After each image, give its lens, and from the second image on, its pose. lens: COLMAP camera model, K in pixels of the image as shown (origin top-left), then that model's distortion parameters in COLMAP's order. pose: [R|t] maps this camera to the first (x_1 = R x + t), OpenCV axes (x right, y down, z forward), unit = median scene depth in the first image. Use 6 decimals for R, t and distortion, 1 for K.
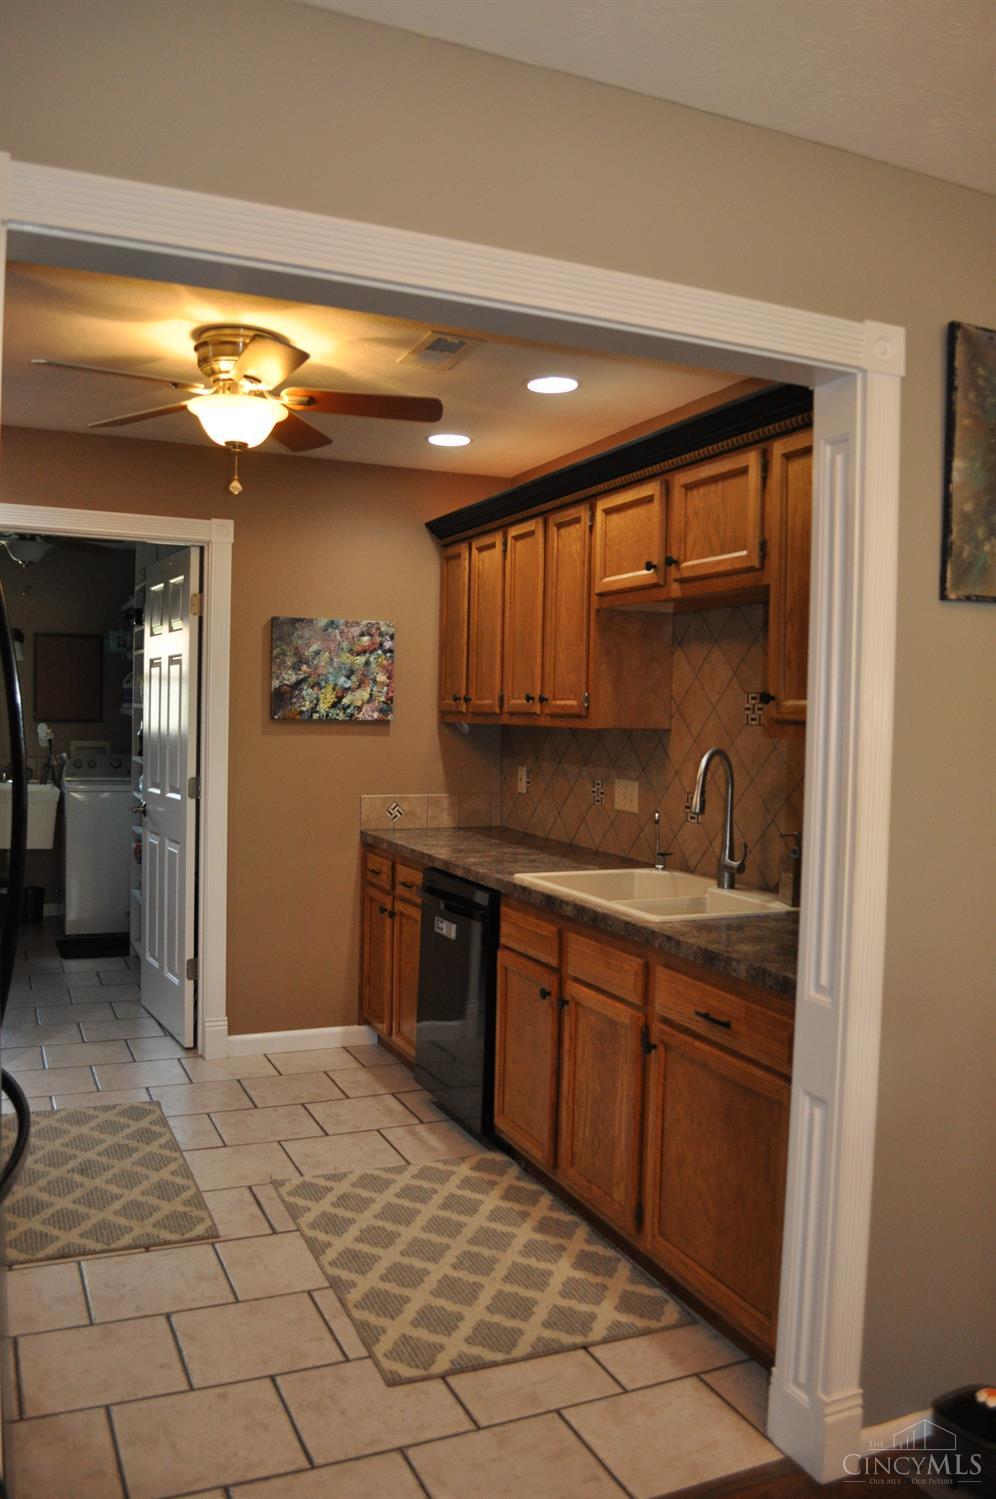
lens RADIAL K [[1186.3, 0, 503.1], [0, 1186.3, 753.0], [0, 0, 1]] dist [-0.079044, 0.009533]
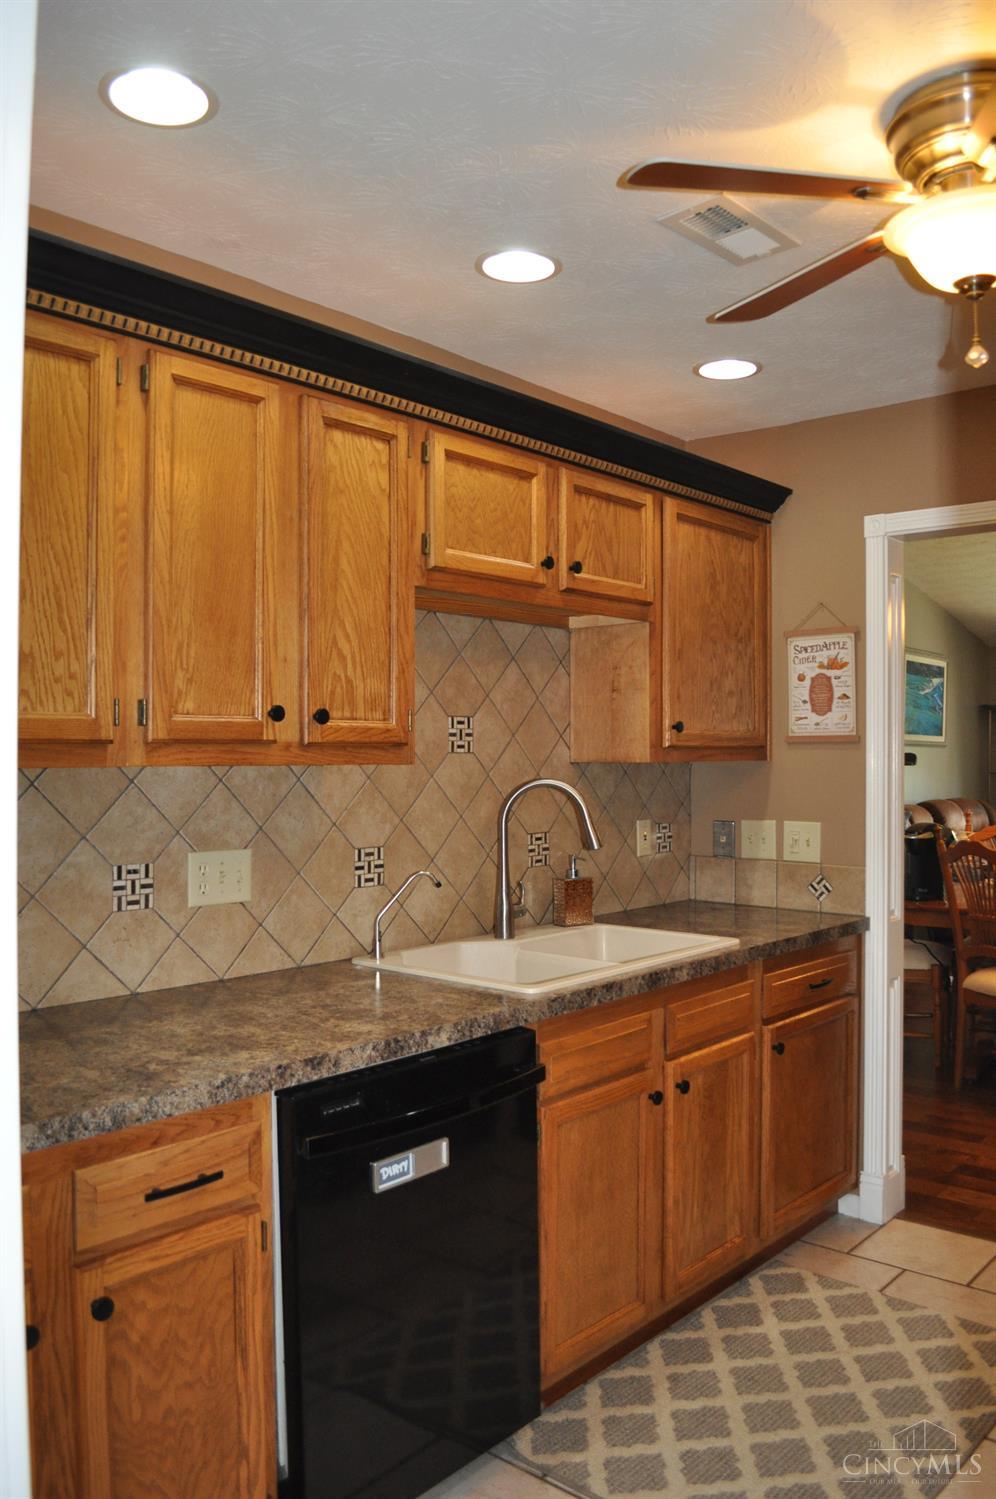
lens RADIAL K [[1186.3, 0, 489.2], [0, 1186.3, 746.9], [0, 0, 1]] dist [-0.079044, 0.009533]
pose [[-0.416514, -0.025900, 0.908760, -0.646779], [0.015848, 0.999235, 0.035742, -0.064585], [-0.908991, 0.029289, -0.415785, 1.465001]]
